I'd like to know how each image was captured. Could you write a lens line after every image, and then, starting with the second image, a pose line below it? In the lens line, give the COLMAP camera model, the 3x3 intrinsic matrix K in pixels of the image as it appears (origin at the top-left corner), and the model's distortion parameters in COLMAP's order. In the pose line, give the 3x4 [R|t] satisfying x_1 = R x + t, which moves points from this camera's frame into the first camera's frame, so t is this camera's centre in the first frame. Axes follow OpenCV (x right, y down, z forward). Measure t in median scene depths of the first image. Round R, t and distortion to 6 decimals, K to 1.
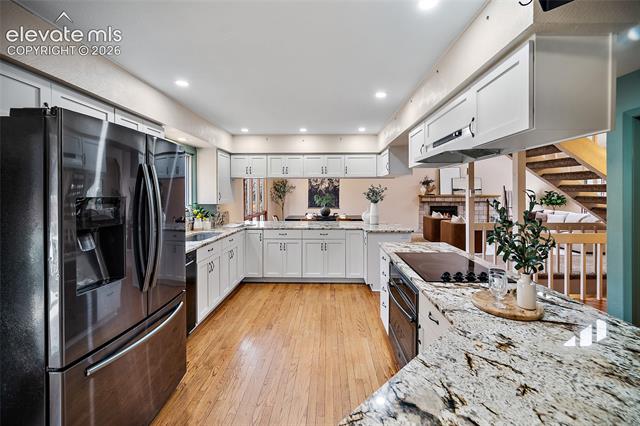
lens RADIAL K [[256.2, 0, 322.7], [0, 256.2, 194.7], [0, 0, 1]] dist [-0.001461, 0.000138]
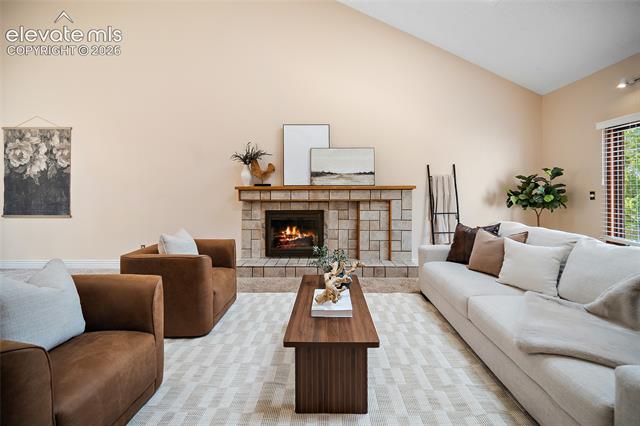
lens RADIAL K [[256.2, 0, 322.7], [0, 256.2, 194.7], [0, 0, 1]] dist [-0.001461, 0.000138]
pose [[0.999982, -0.005385, 0.002456, 0.528977], [0.005374, 0.999976, 0.004442, 0.014959], [-0.002480, -0.004429, 0.999987, 0.558530]]
